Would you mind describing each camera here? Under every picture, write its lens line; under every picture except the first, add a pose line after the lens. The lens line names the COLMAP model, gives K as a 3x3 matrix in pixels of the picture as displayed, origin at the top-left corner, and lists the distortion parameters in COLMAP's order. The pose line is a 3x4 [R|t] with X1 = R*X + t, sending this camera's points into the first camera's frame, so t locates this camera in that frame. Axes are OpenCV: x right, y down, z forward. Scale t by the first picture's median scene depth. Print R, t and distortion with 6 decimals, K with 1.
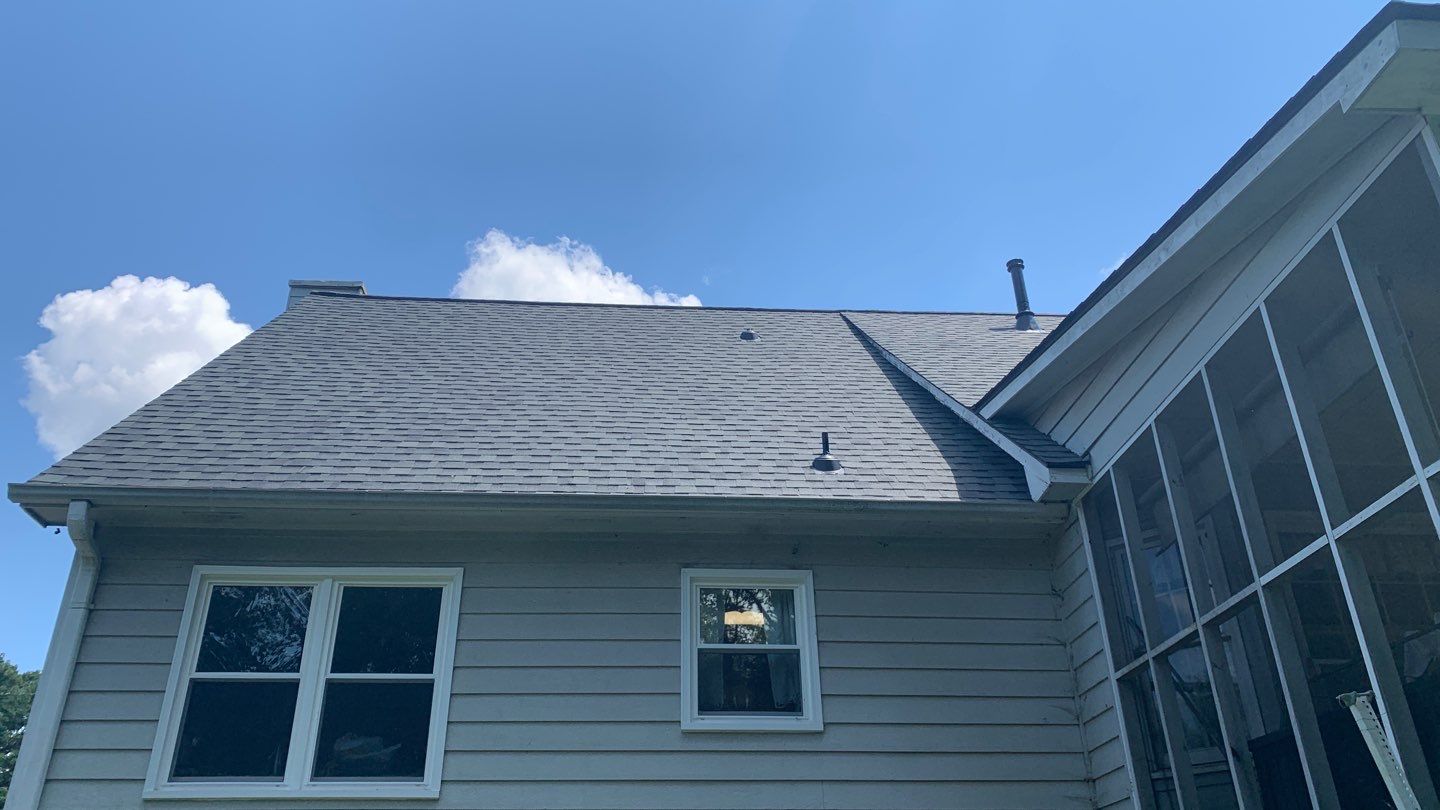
lens RADIAL K [[1061.2, 0, 720.0], [0, 1061.2, 405.0], [0, 0, 1]] dist [-0.036557, -0.001604]
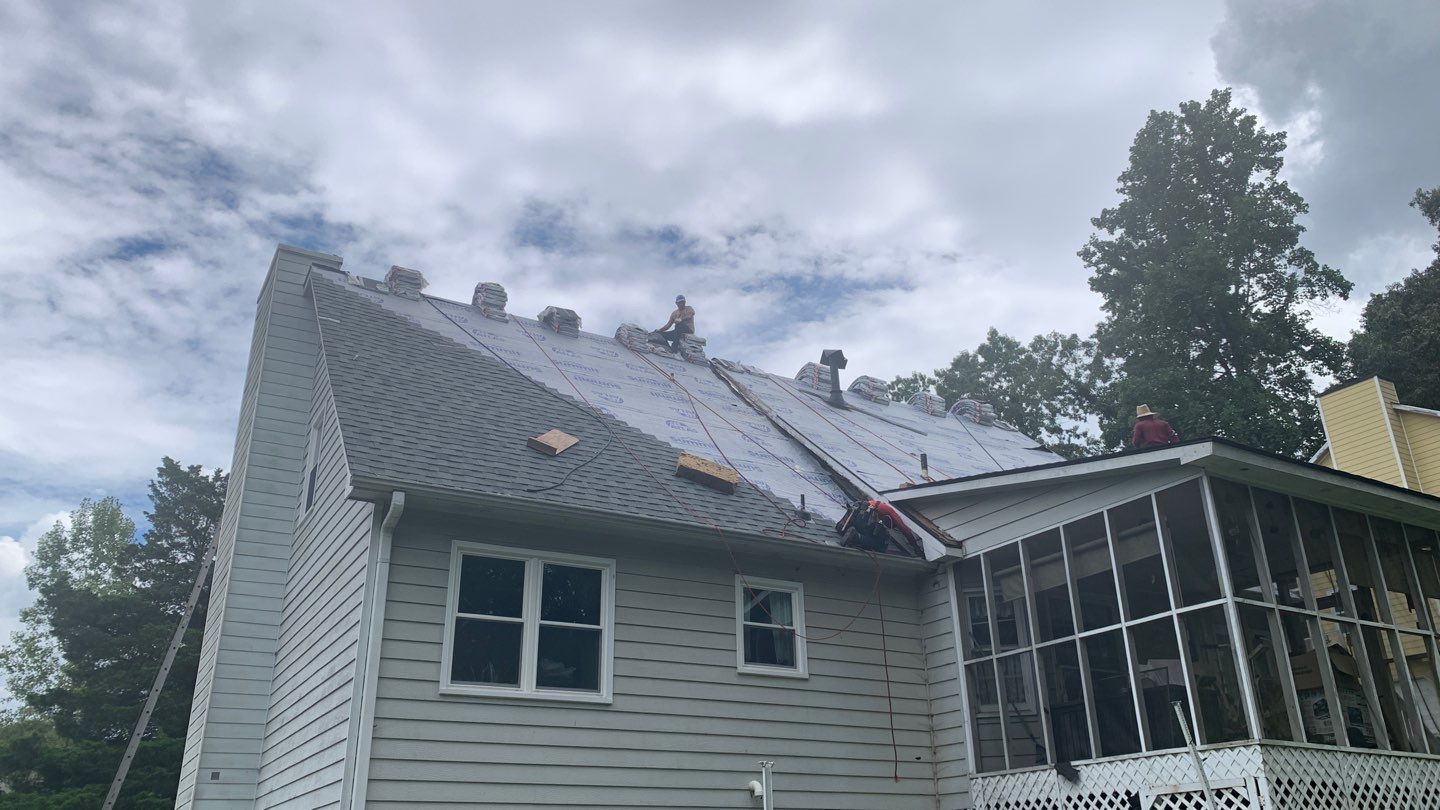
lens RADIAL K [[1090.5, 0, 720.0], [0, 1090.5, 405.0], [0, 0, 1]] dist [-0.000354, -0.000272]
pose [[0.897383, 0.172443, 0.406162, -0.832764], [-0.204610, 0.978152, 0.036779, -0.166691], [-0.390946, -0.116110, 0.913061, -0.526224]]
